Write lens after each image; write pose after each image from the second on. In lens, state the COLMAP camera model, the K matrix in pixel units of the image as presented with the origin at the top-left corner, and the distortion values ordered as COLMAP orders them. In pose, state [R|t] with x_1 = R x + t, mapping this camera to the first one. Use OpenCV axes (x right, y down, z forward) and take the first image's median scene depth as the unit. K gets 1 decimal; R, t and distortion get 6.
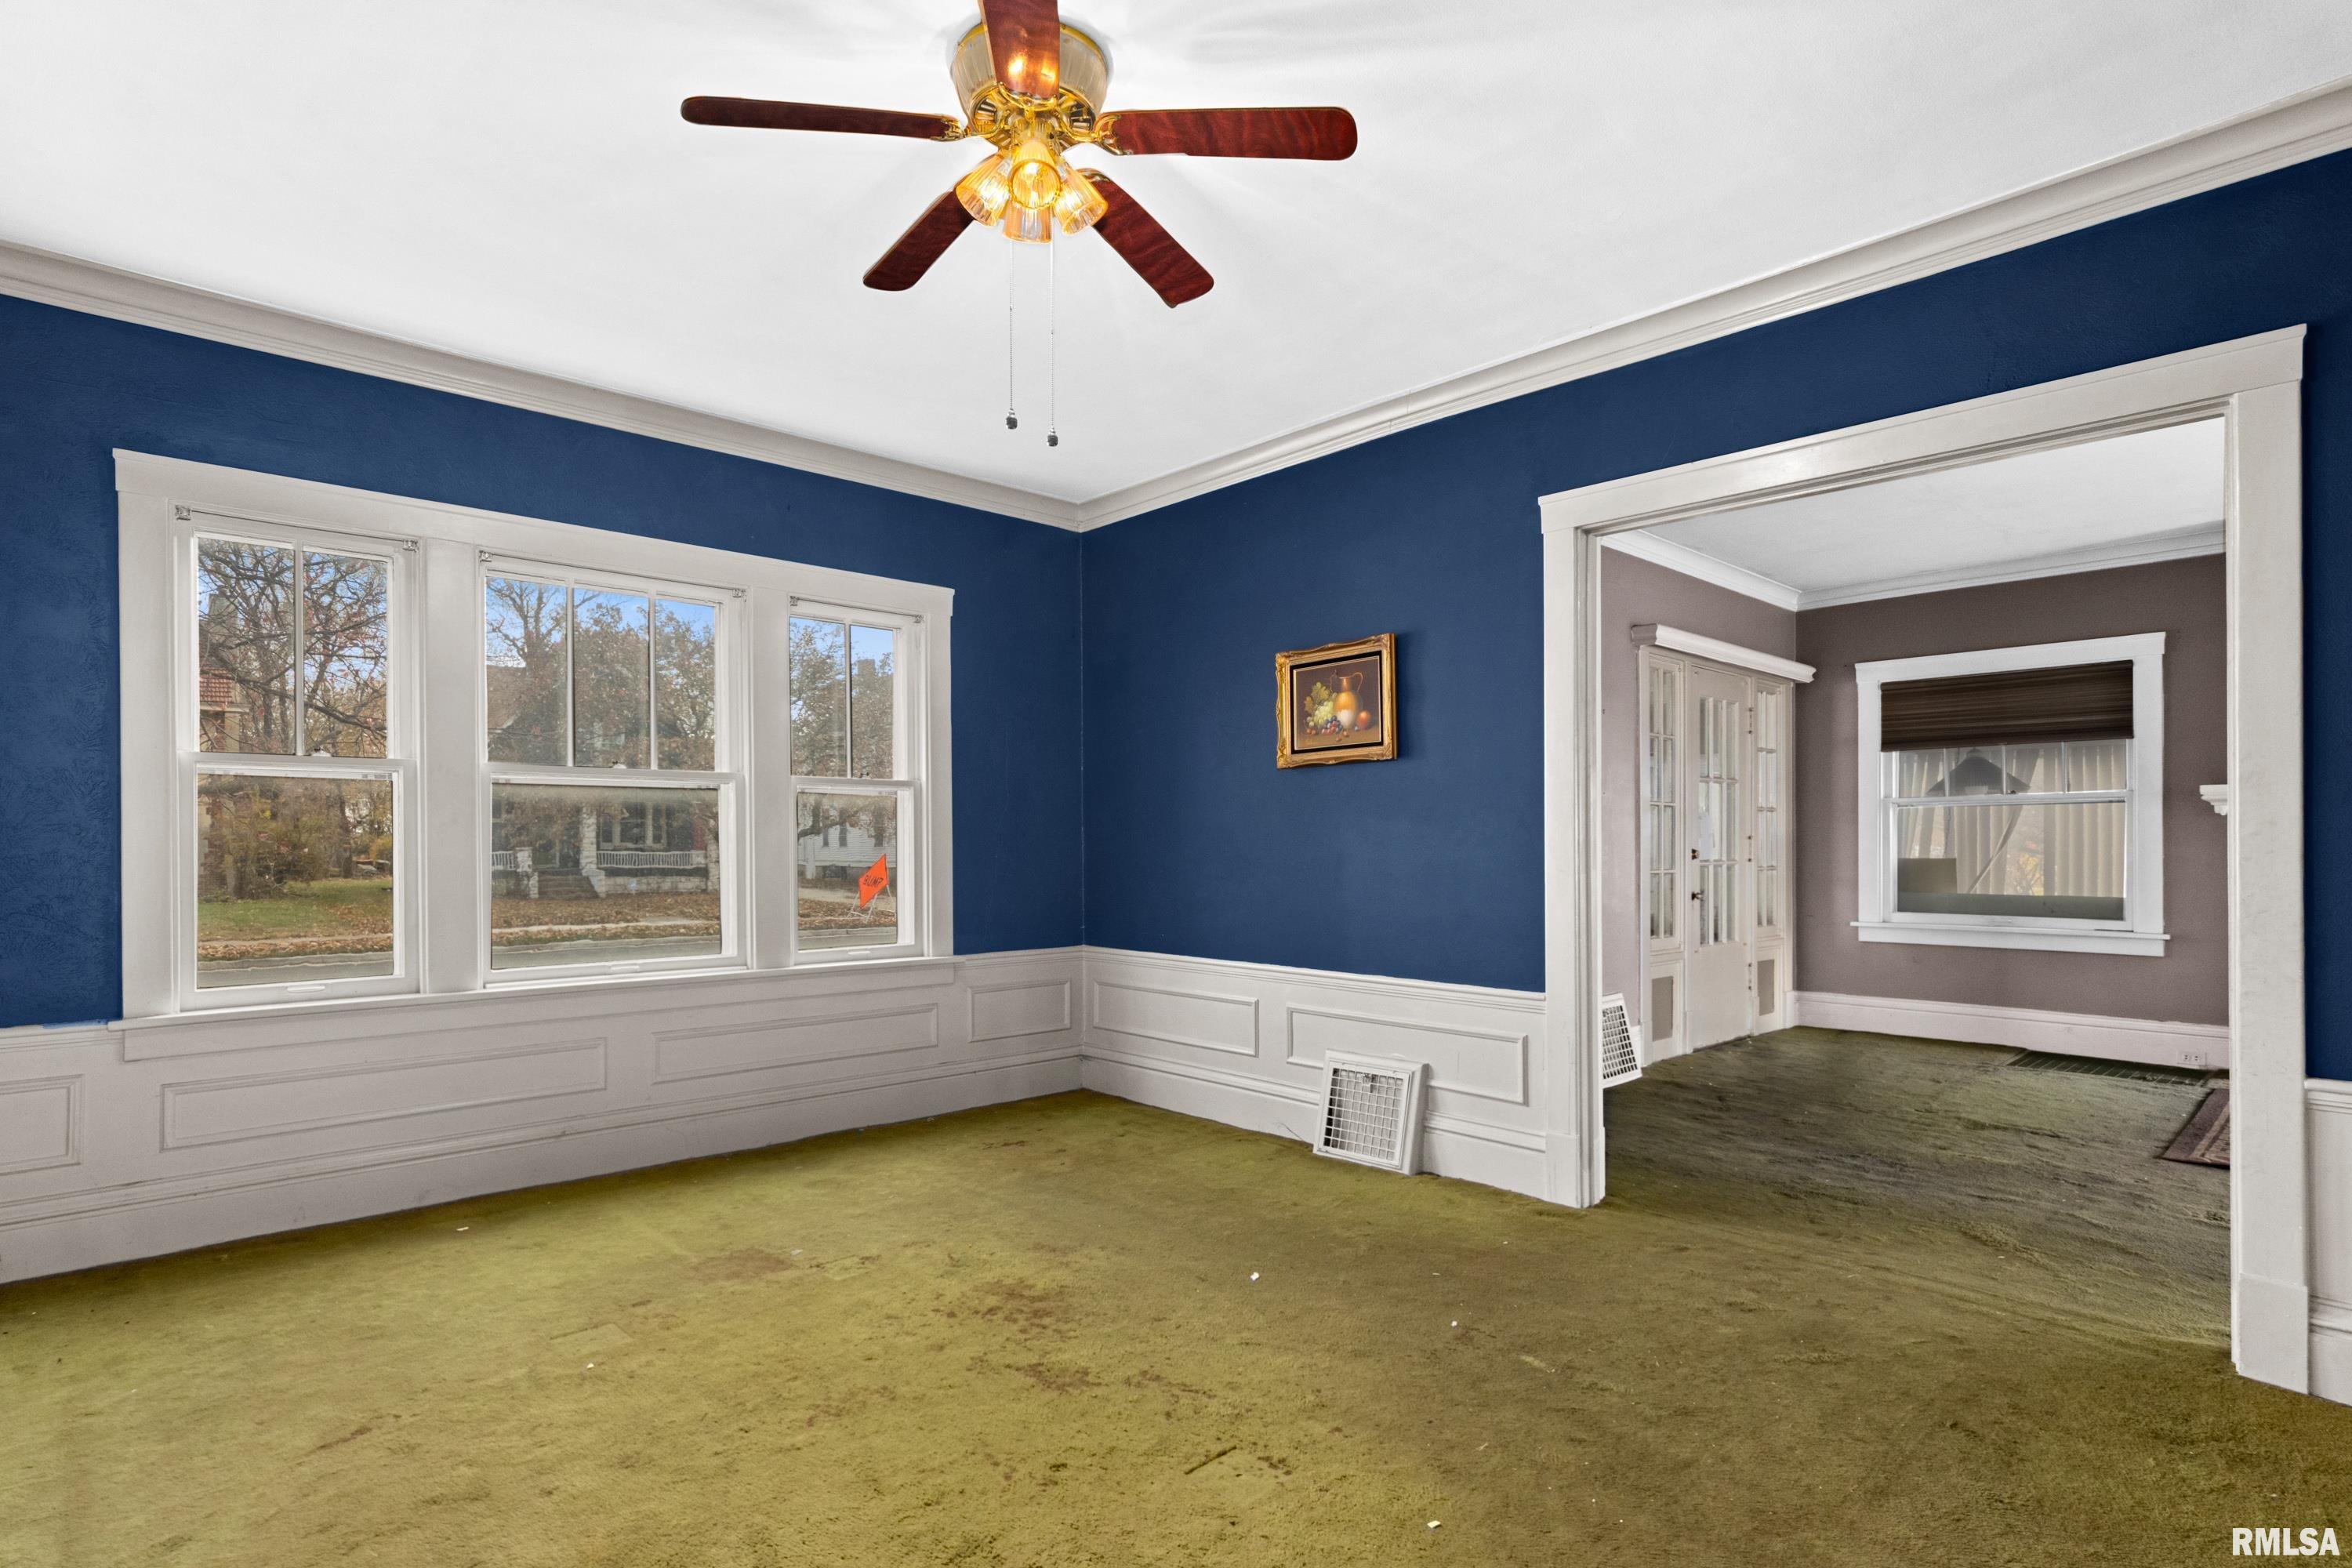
lens RADIAL K [[1185.4, 0, 1181.9], [0, 1185.4, 845.1], [0, 0, 1]] dist [-0.000949, -0.000381]
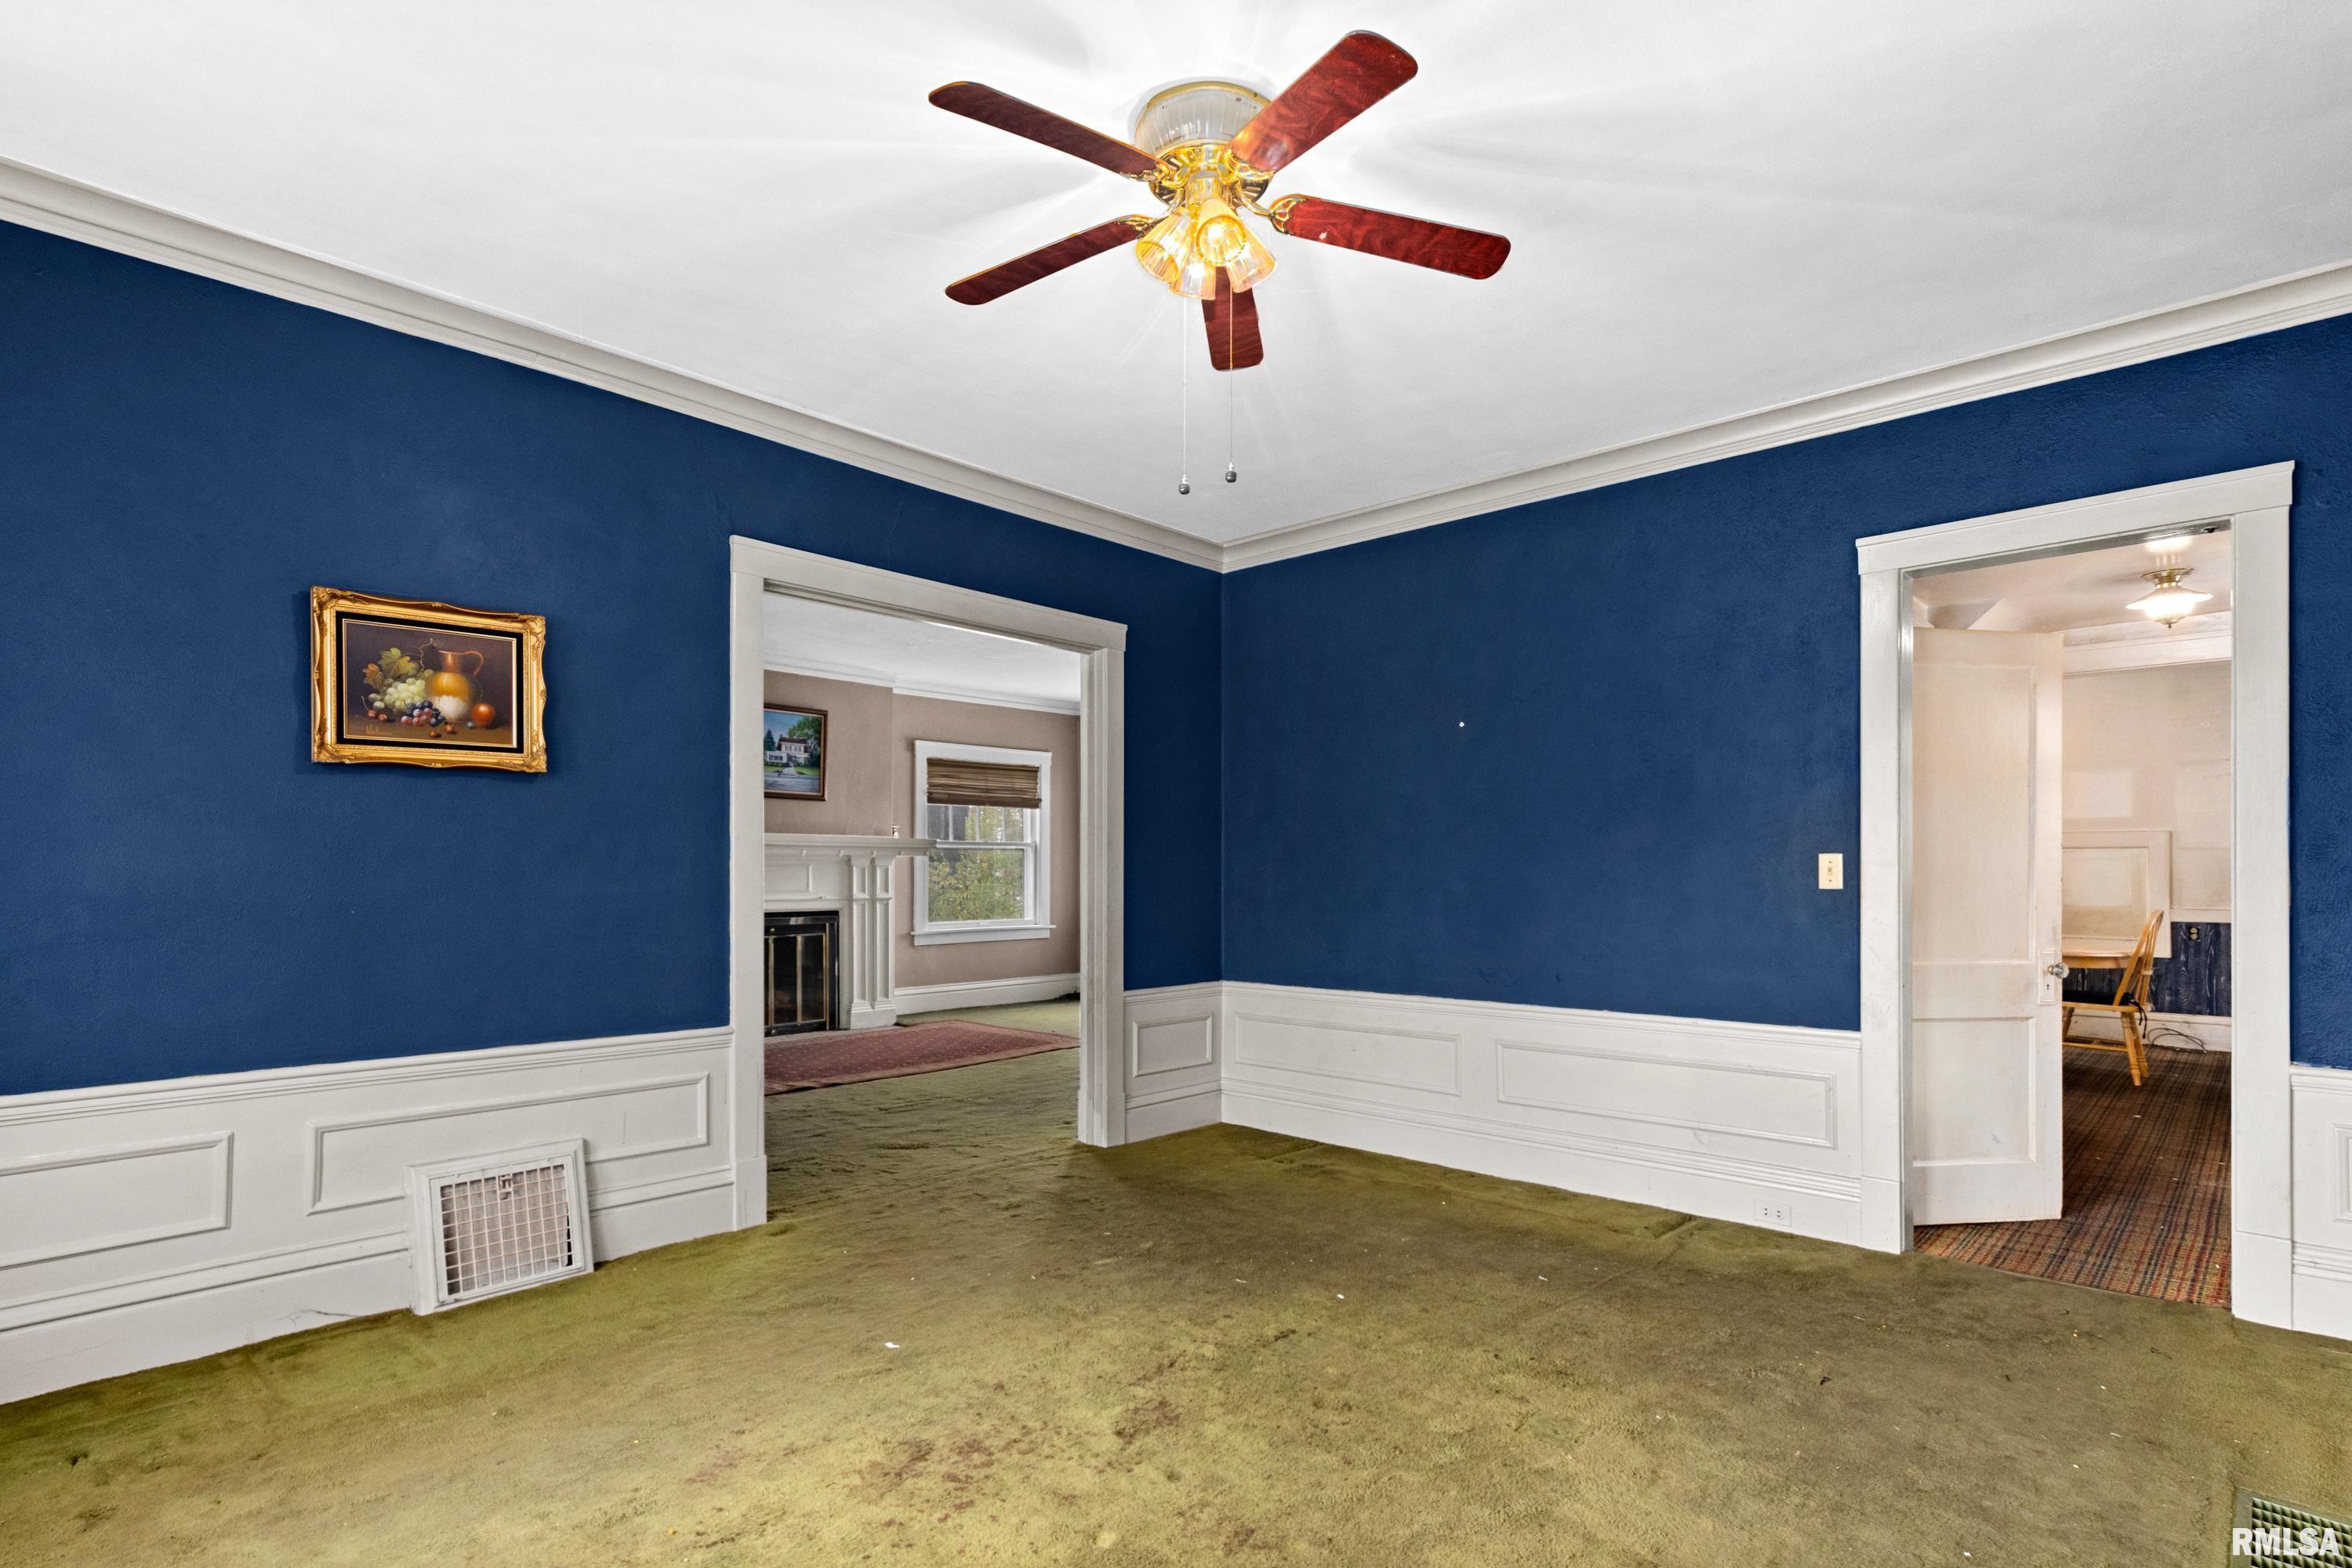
lens RADIAL K [[1184.2, 0, 1170.7], [0, 1184.2, 871.8], [0, 0, 1]] dist [0.000226, -0.000886]
pose [[-0.073887, 0.001493, 0.997265, -0.602239], [0.000259, 0.999999, -0.001478, -0.003812], [-0.997267, 0.000149, -0.073887, 0.582254]]
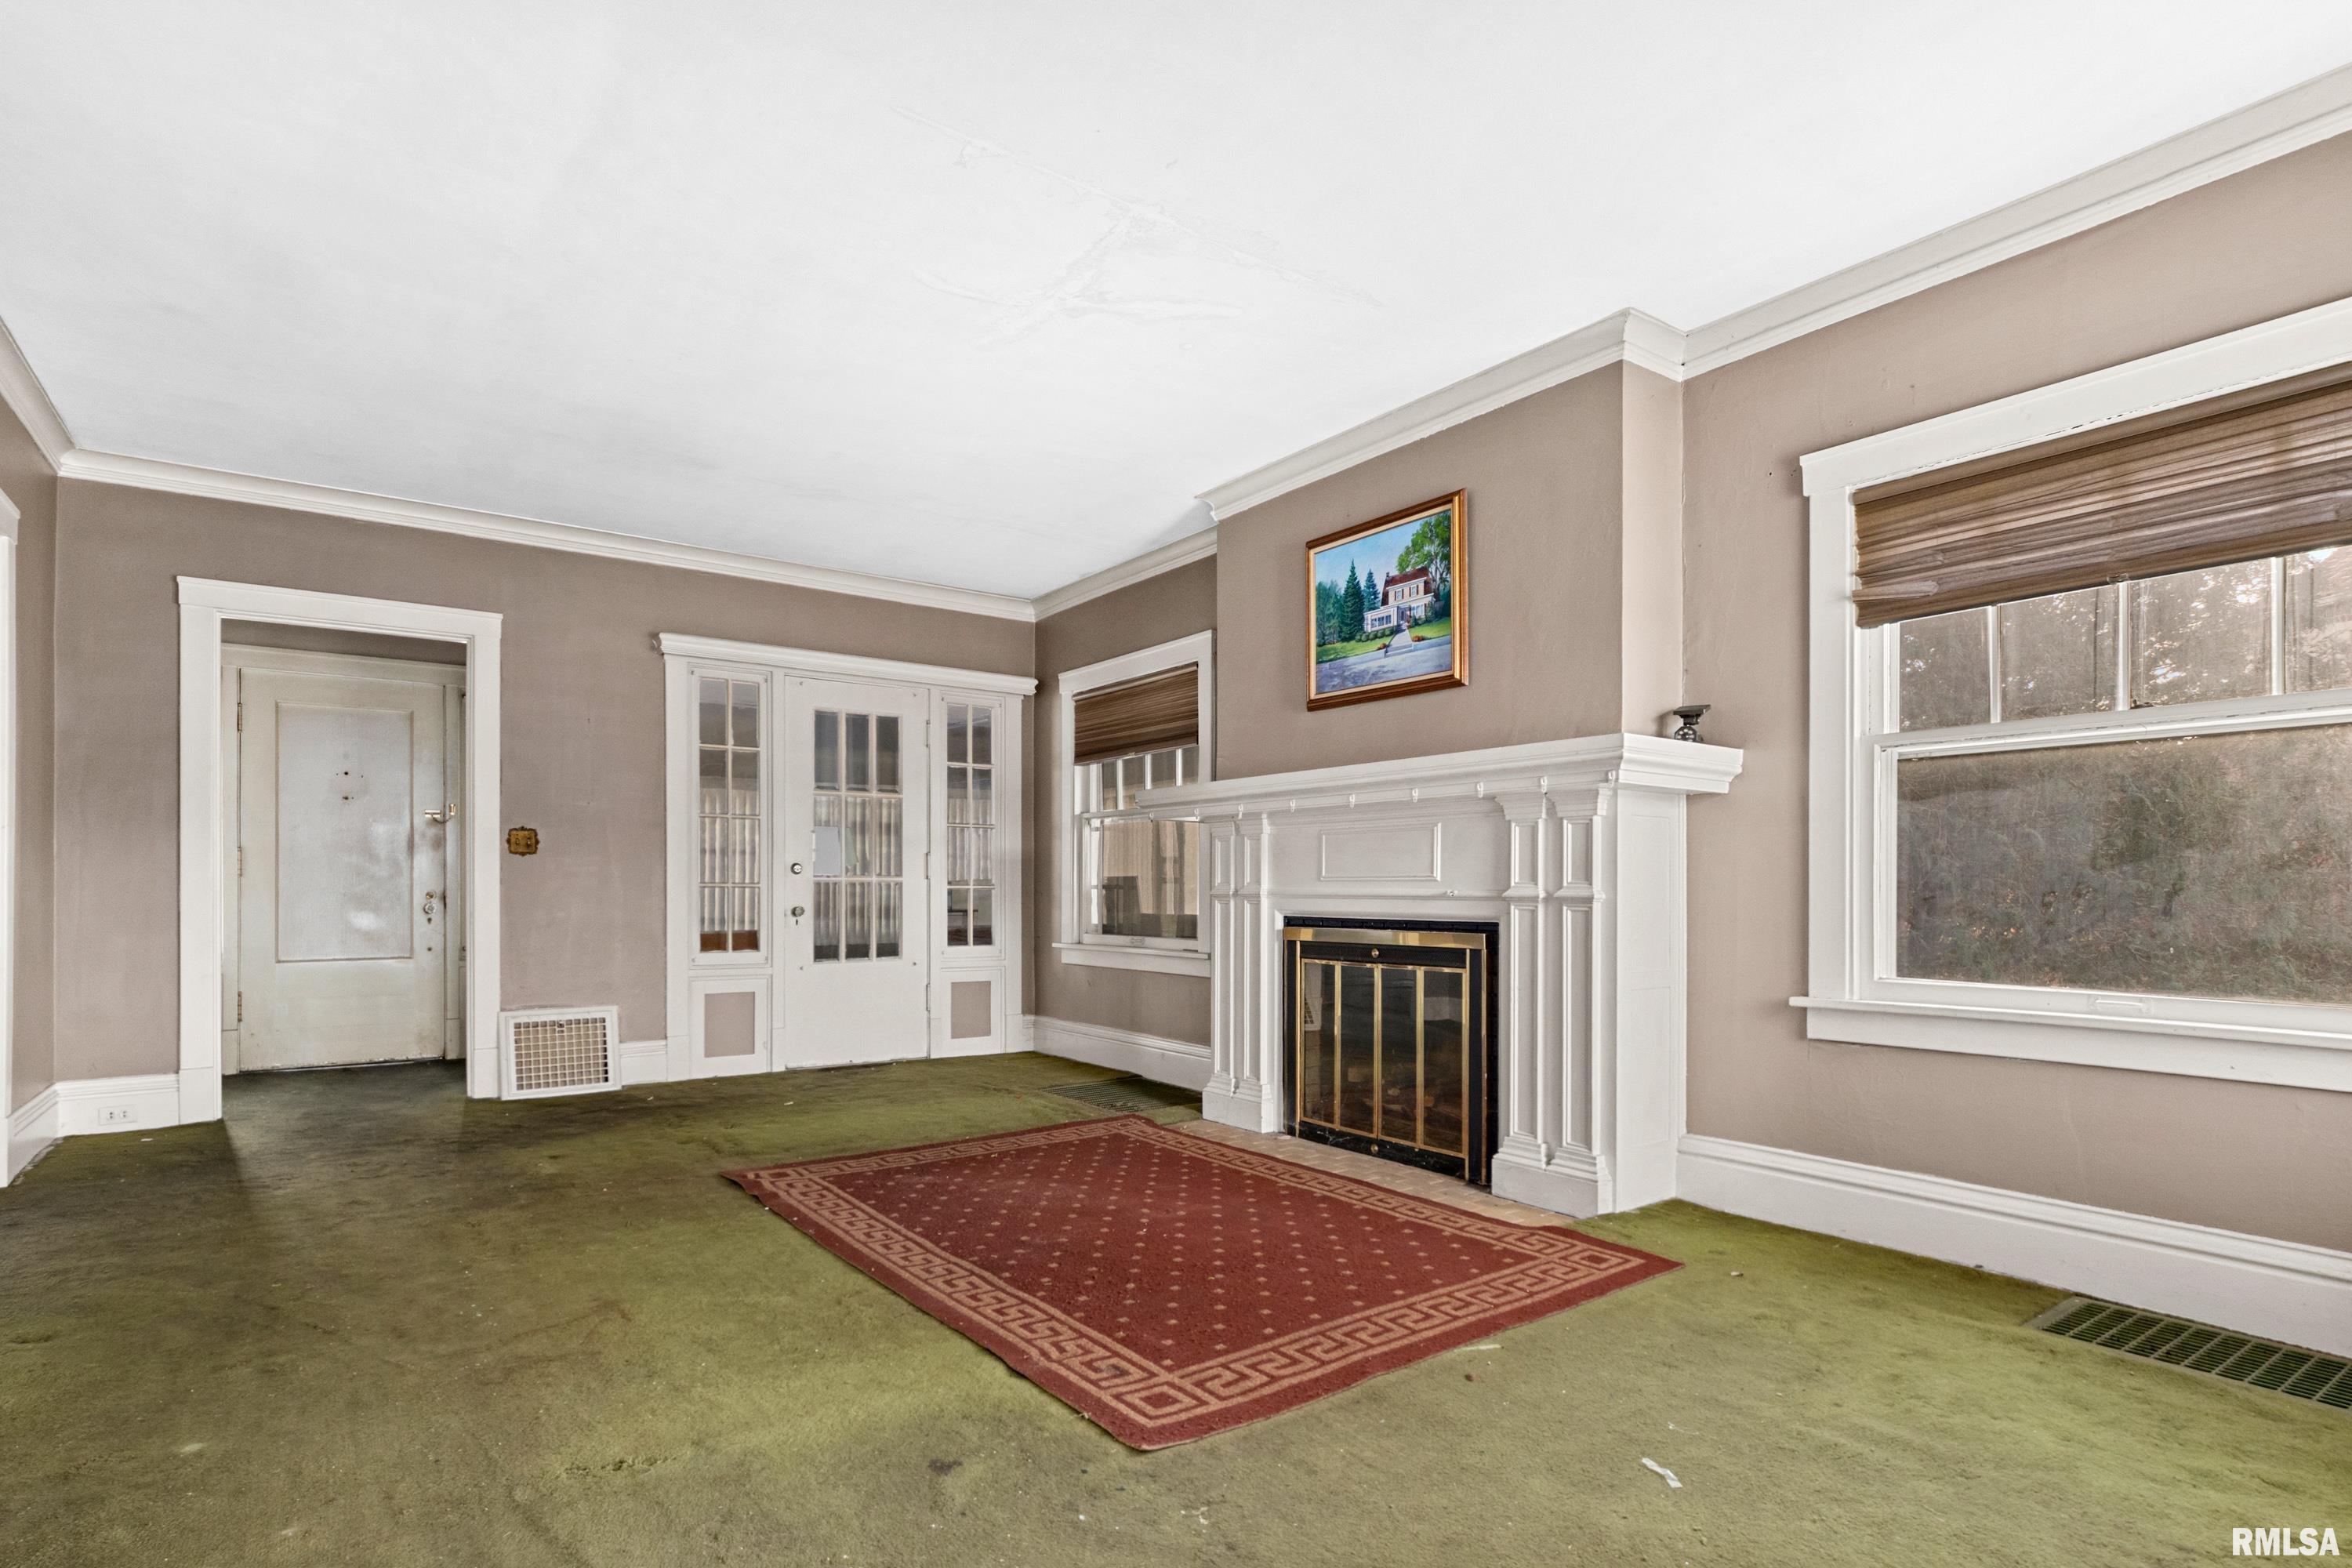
lens RADIAL K [[1184.2, 0, 1170.7], [0, 1184.2, 871.8], [0, 0, 1]] dist [0.000226, -0.000886]
pose [[0.992520, 0.001500, -0.122074, 1.218272], [-0.003111, 0.999911, -0.013006, 0.031036], [0.122043, 0.013288, 0.992436, 0.095282]]
